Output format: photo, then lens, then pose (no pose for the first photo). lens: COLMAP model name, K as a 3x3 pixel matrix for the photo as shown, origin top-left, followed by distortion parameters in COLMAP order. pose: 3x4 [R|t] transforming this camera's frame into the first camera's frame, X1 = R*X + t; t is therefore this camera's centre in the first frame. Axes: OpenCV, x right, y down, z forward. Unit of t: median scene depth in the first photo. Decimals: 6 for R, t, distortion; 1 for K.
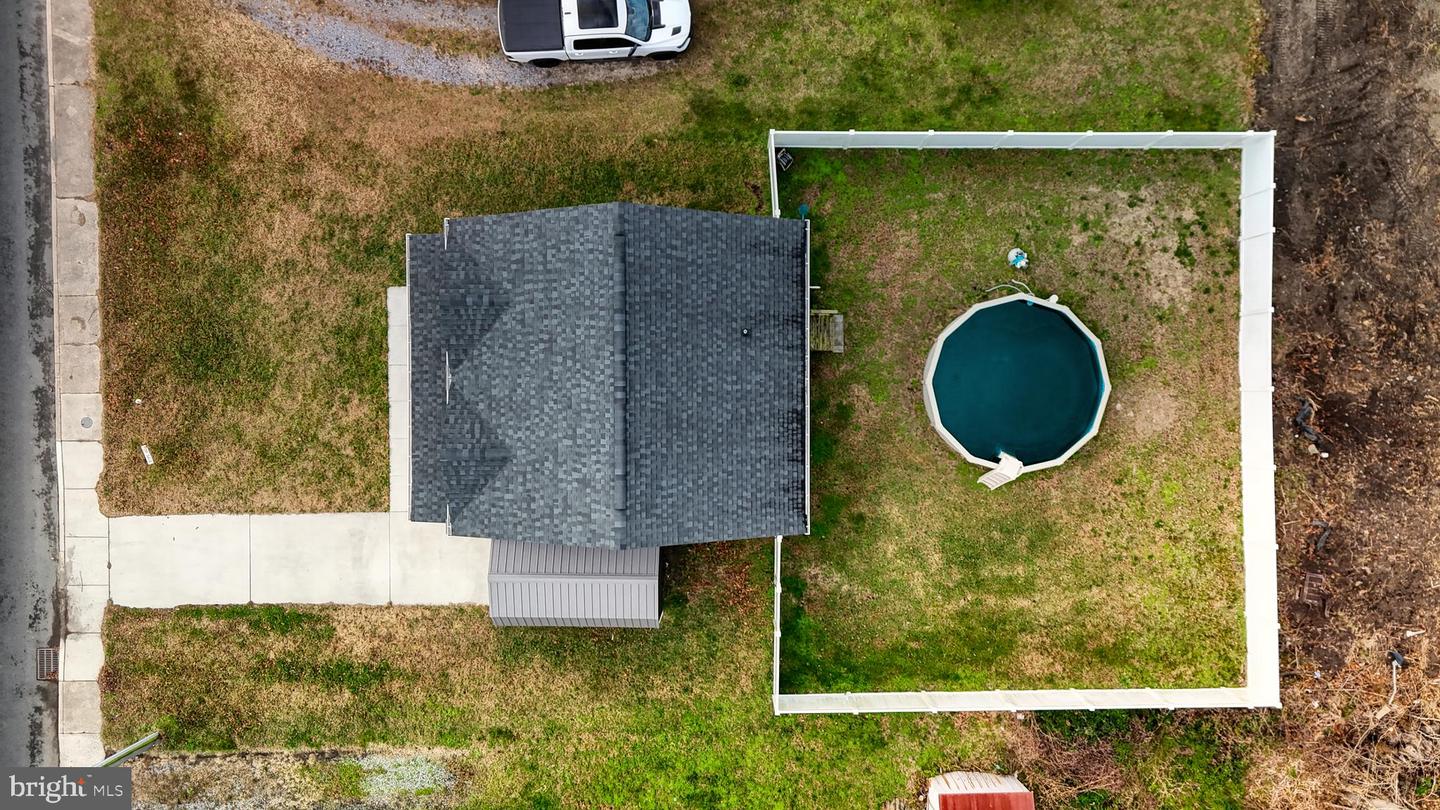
lens RADIAL K [[1060.1, 0, 723.3], [0, 1060.1, 405.3], [0, 0, 1]] dist [0.071736, -0.056004]
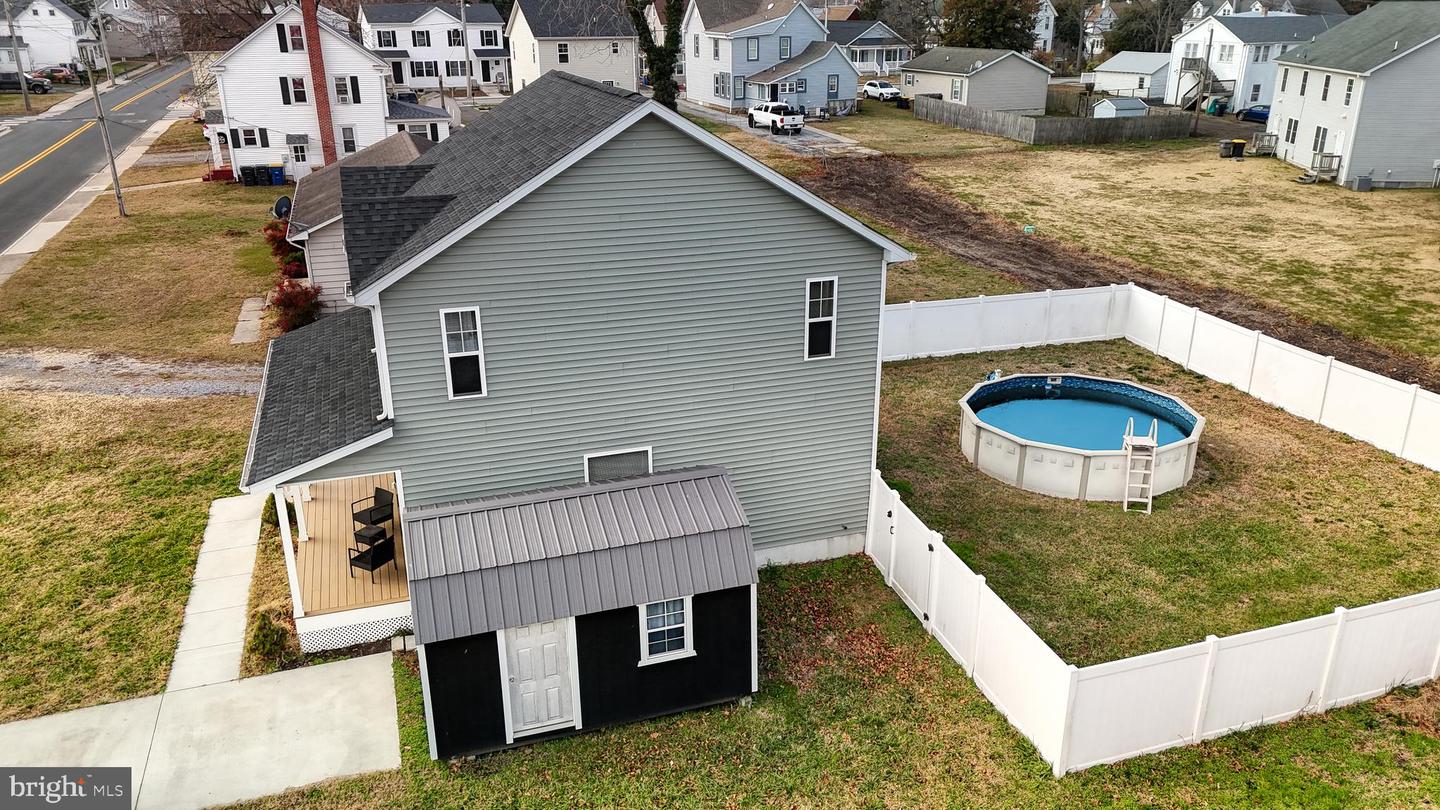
lens RADIAL K [[1060.1, 0, 729.9], [0, 1060.1, 412.4], [0, 0, 1]] dist [0.071736, -0.056004]
pose [[0.945873, -0.120940, 0.301161, -0.201392], [0.324288, 0.315858, -0.891668, 0.589040], [0.012714, 0.941067, 0.337980, 0.717572]]
